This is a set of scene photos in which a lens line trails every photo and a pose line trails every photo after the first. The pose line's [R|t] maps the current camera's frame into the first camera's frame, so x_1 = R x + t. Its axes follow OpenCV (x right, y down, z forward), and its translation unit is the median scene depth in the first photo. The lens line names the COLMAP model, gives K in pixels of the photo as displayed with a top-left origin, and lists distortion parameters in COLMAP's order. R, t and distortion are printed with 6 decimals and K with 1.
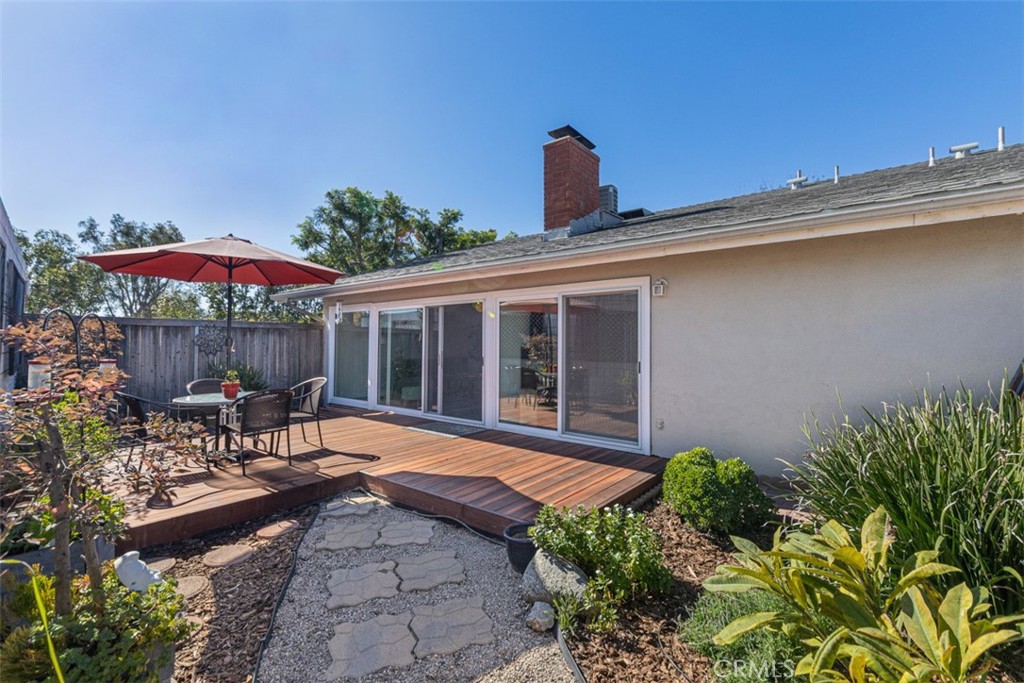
lens RADIAL K [[452.4, 0, 512.0], [0, 452.4, 341.5], [0, 0, 1]] dist [0.000639, 0.000018]
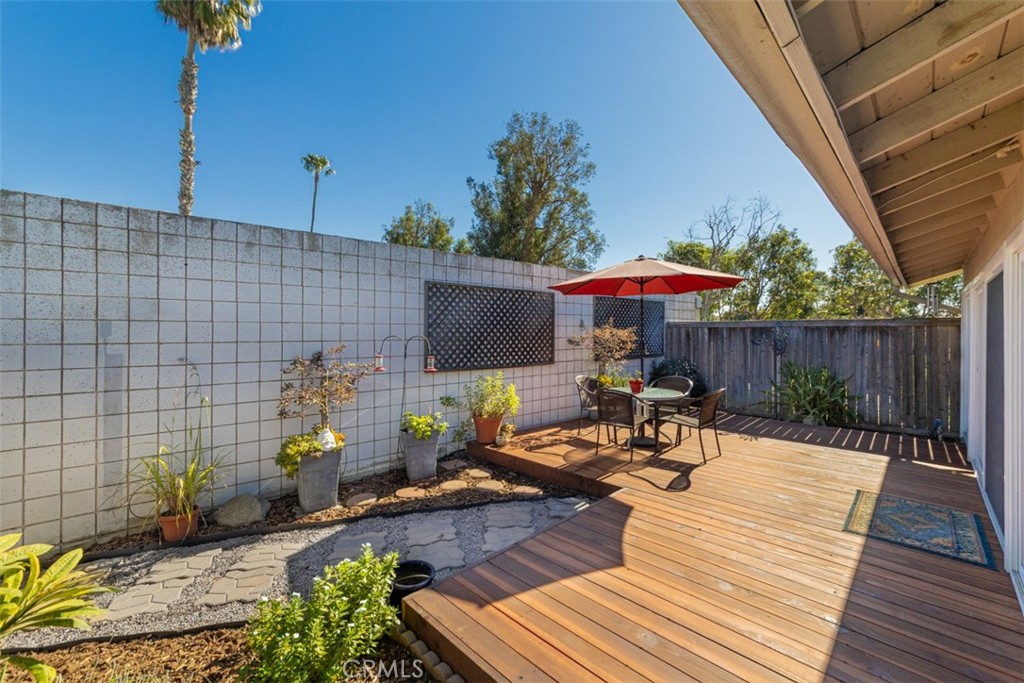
lens RADIAL K [[415.4, 0, 515.2], [0, 415.4, 329.7], [0, 0, 1]] dist [0.000643, 0.000067]
pose [[-0.102415, -0.006869, -0.994718, 0.486959], [0.006942, 0.999947, -0.007620, -0.036811], [0.994718, -0.007686, -0.102362, 0.748368]]
